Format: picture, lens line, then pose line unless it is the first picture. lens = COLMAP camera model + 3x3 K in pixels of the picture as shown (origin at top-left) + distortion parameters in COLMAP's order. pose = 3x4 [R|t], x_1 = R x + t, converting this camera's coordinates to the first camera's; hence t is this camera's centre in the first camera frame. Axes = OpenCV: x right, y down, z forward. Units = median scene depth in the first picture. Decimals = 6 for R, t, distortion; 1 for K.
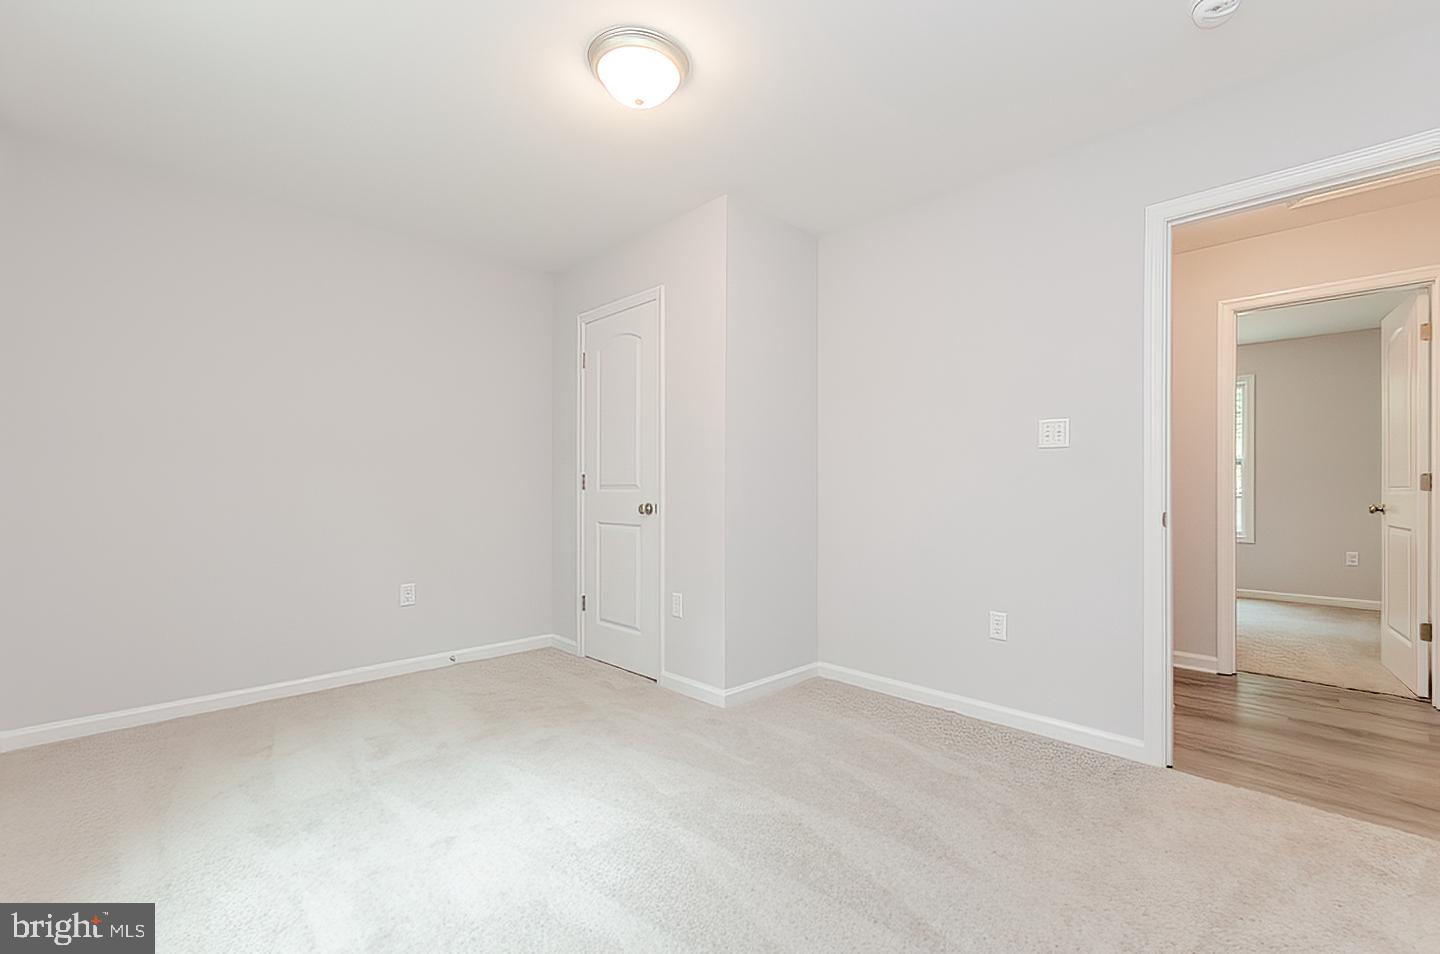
lens RADIAL K [[646.9, 0, 725.1], [0, 646.9, 490.1], [0, 0, 1]] dist [-0.001393, -0.000128]
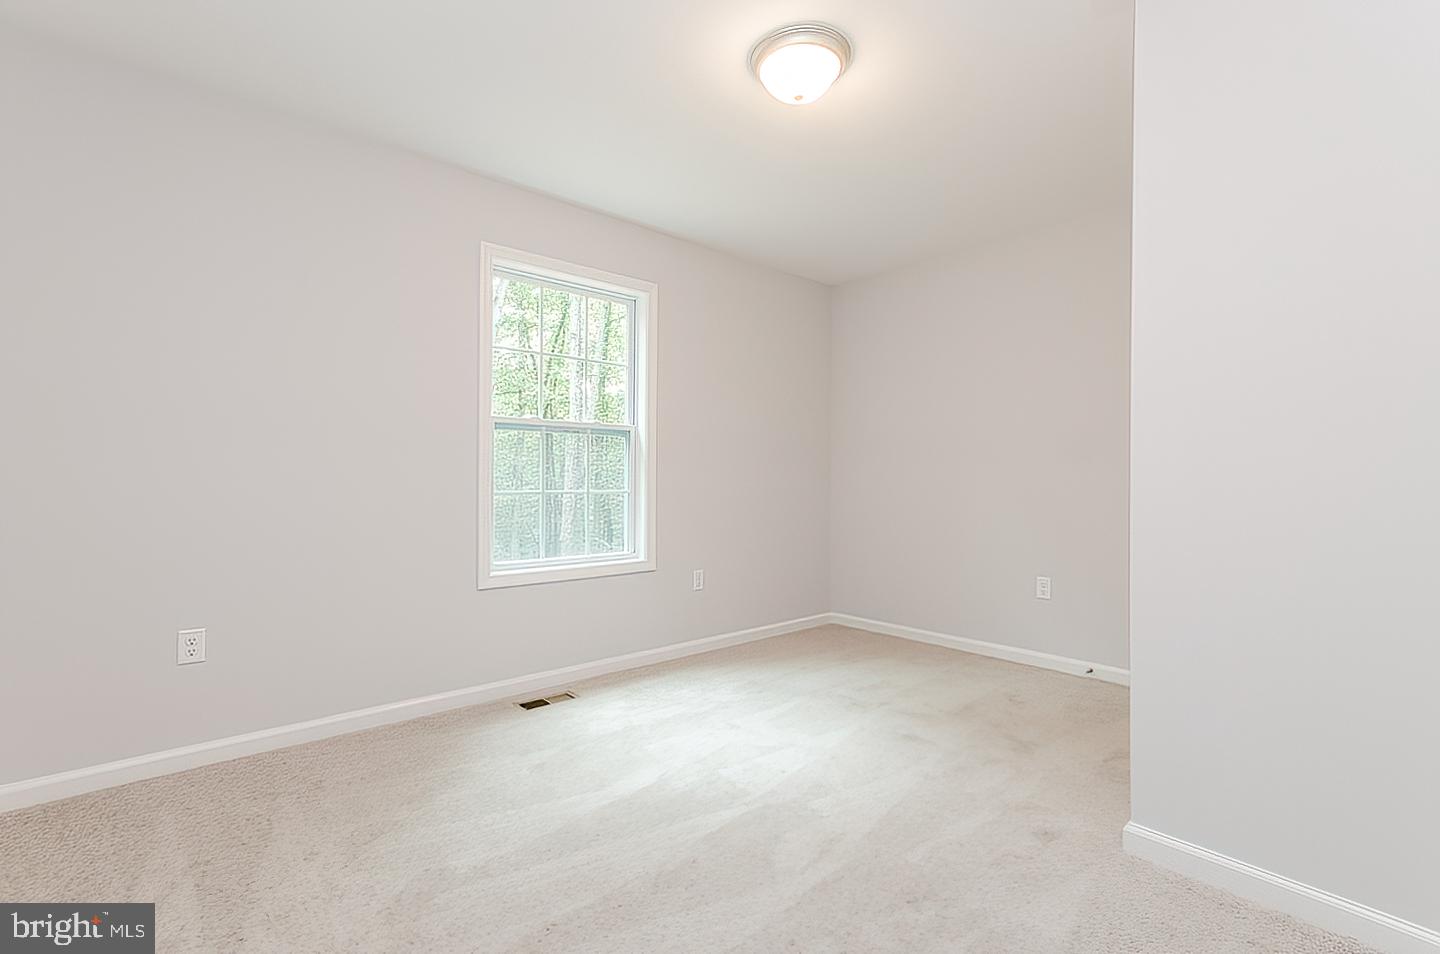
lens RADIAL K [[646.9, 0, 725.1], [0, 646.9, 490.1], [0, 0, 1]] dist [-0.001393, -0.000128]
pose [[-0.099676, 0.008495, -0.994984, 0.634721], [-0.001352, 0.999961, 0.008673, 0.003621], [0.995019, 0.002209, -0.099661, 0.713432]]
